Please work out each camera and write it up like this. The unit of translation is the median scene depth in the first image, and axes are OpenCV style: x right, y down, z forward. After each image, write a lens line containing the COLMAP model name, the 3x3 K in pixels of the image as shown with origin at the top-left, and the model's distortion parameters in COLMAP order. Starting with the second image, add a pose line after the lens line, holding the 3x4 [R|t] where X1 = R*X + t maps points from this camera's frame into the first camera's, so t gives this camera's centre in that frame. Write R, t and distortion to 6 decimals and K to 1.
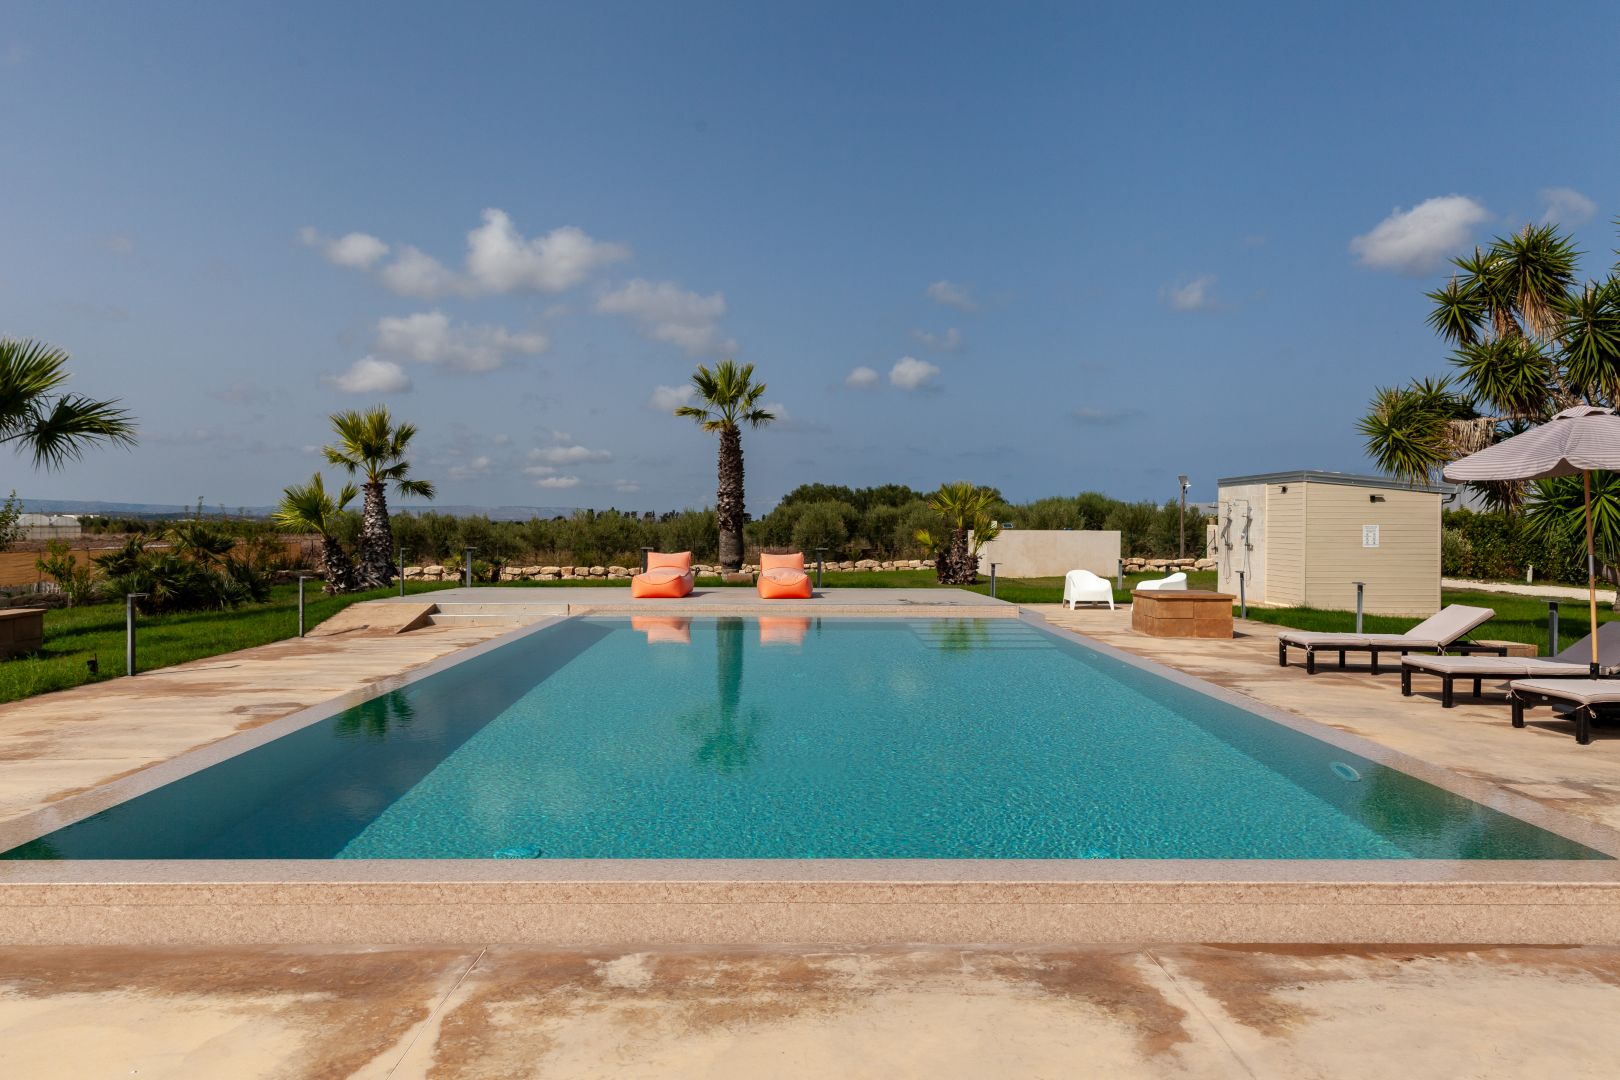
lens RADIAL K [[1094.2, 0, 809.8], [0, 1094.2, 538.4], [0, 0, 1]] dist [0.000615, 0.004190]
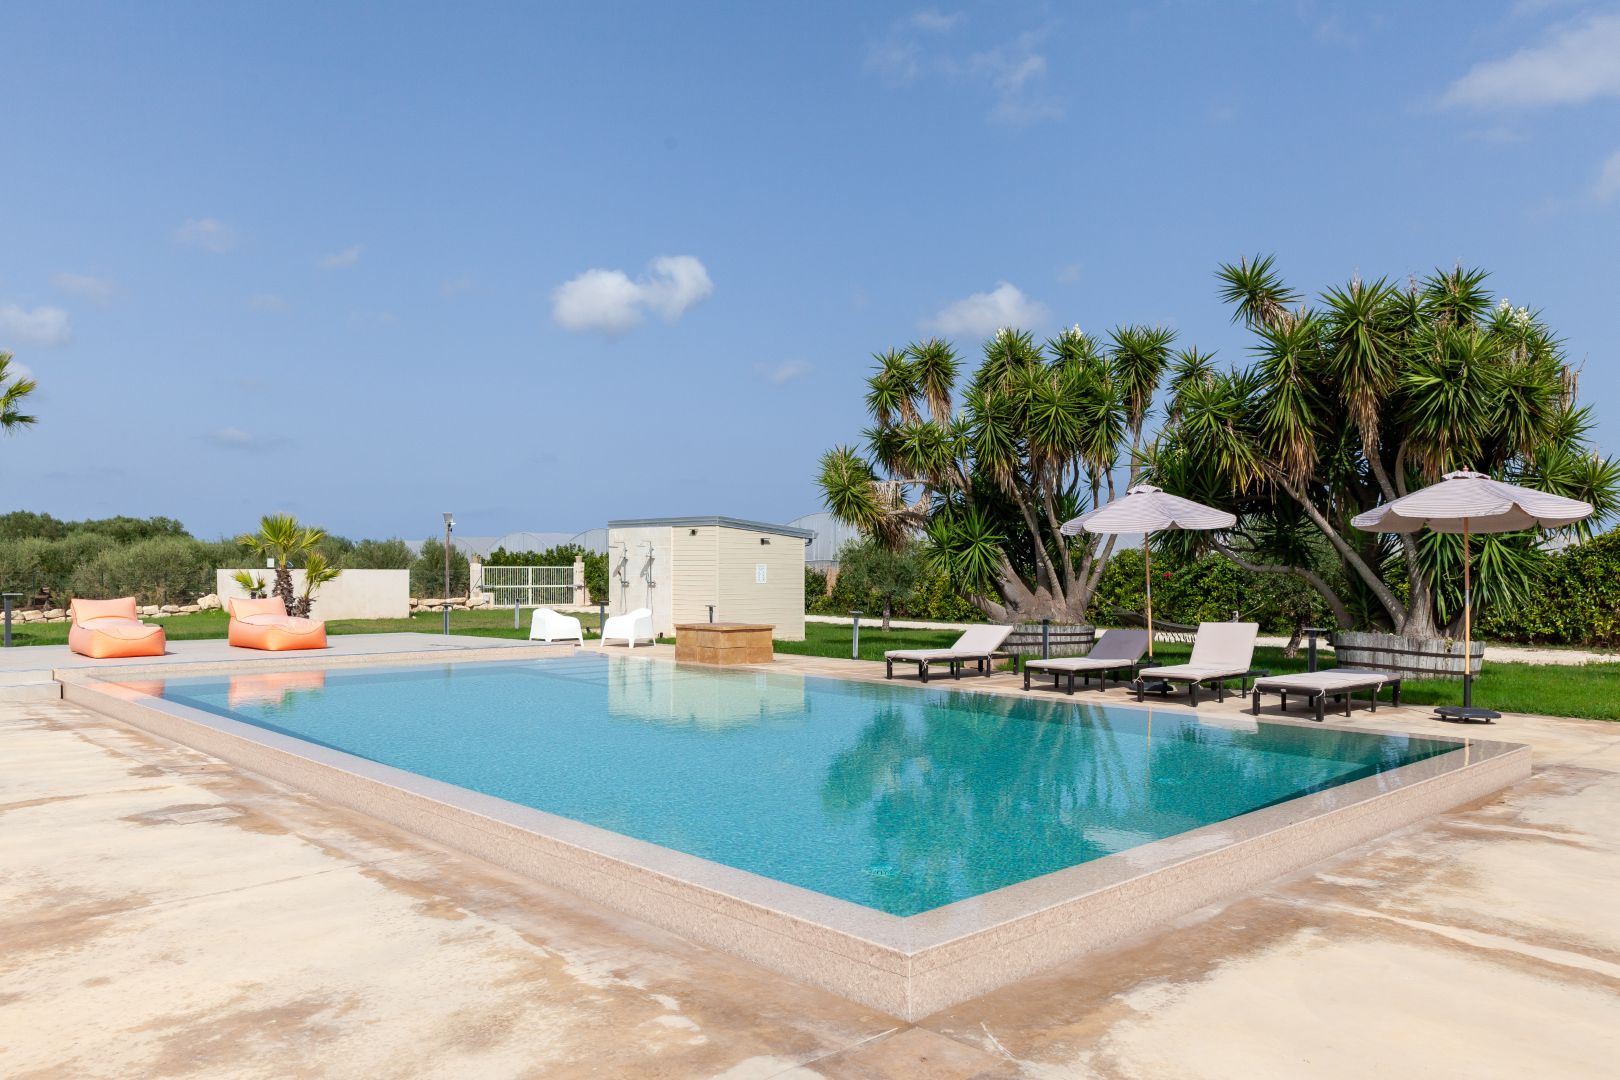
lens RADIAL K [[1094.2, 0, 870.7], [0, 1094.2, 576.8], [0, 0, 1]] dist [0.000615, 0.004190]
pose [[0.755419, -0.007489, 0.655200, -1.522815], [0.007567, 0.999968, 0.002706, -0.007877], [-0.655199, 0.002913, 0.755451, 0.322548]]
